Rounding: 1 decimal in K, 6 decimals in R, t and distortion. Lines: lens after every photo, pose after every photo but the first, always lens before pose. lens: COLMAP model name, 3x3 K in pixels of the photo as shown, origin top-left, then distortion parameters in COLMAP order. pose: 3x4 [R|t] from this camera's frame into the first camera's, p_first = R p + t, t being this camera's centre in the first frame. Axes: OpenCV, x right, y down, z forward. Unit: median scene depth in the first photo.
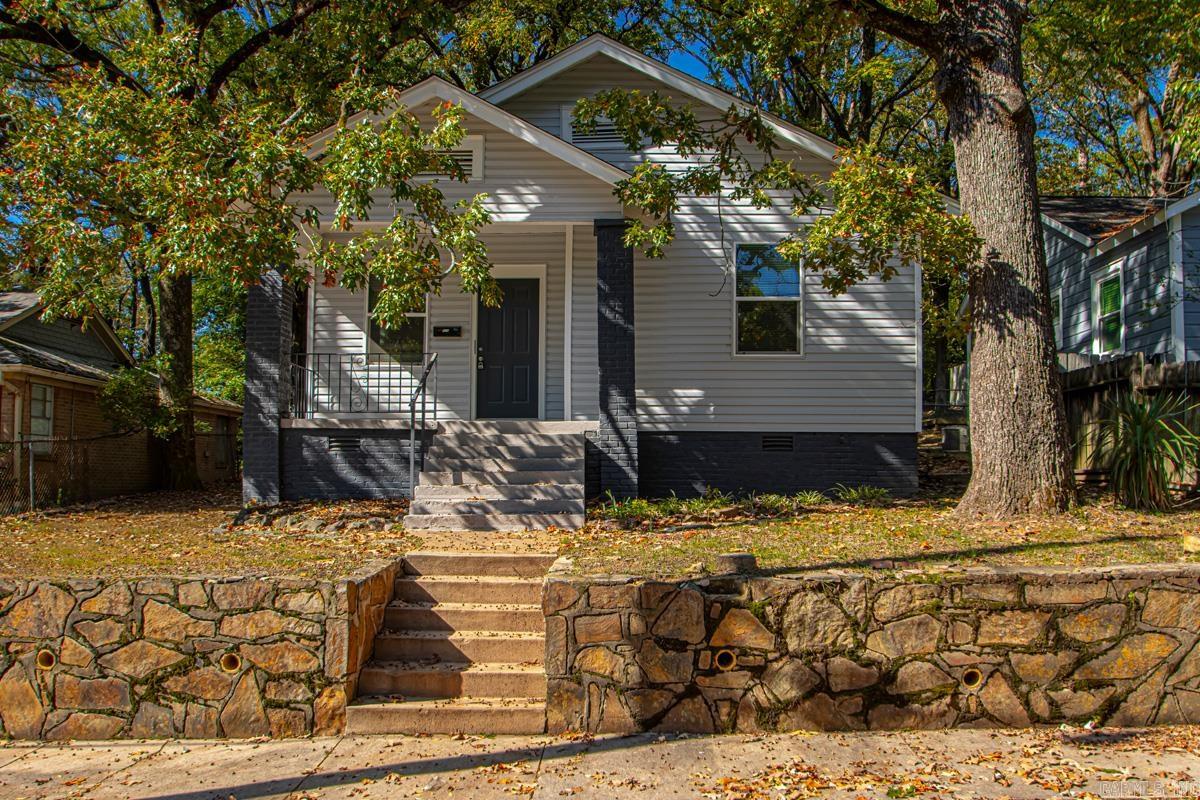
lens RADIAL K [[1013.8, 0, 650.2], [0, 1013.8, 447.3], [0, 0, 1]] dist [-0.008991, -0.029777]
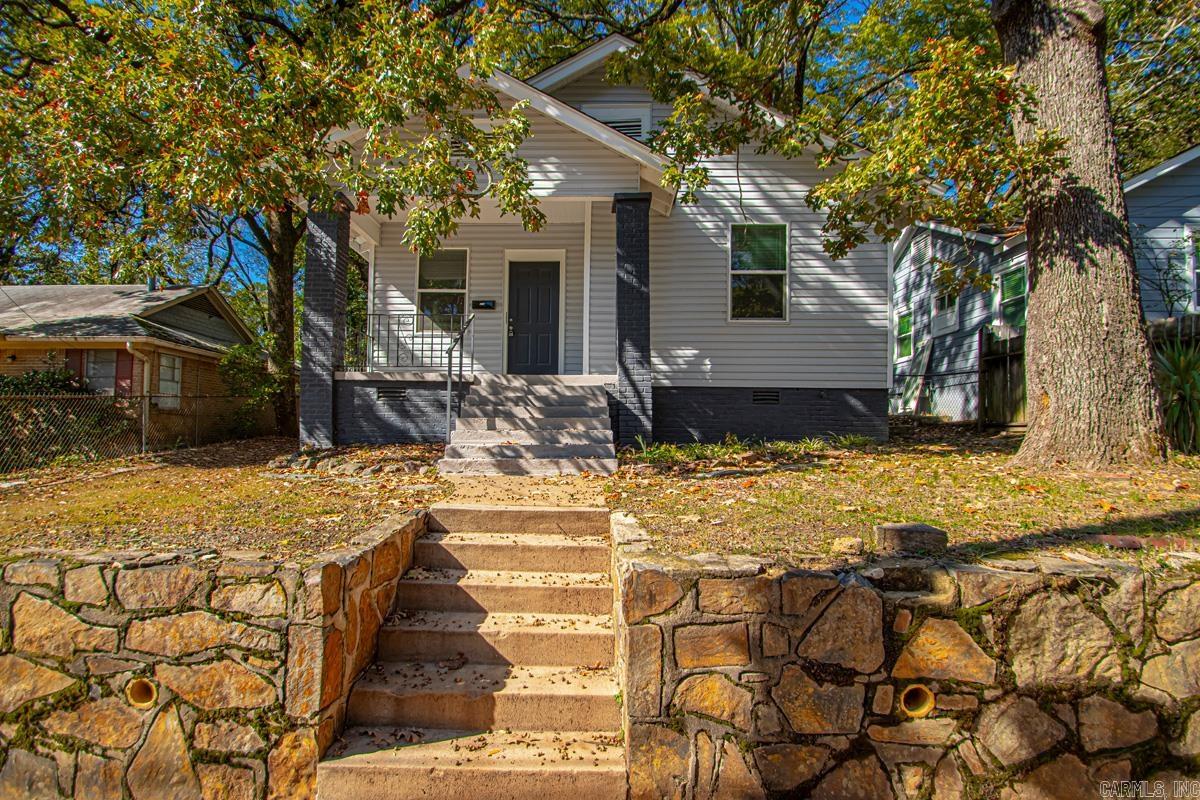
lens RADIAL K [[620.1, 0, 580.4], [0, 620.1, 400.3], [0, 0, 1]] dist [0.015497, -0.002808]
pose [[0.999047, 0.001716, -0.043606, -0.079847], [-0.002707, 0.999739, -0.022688, 0.023532], [0.043555, 0.022785, 0.998791, 0.412956]]
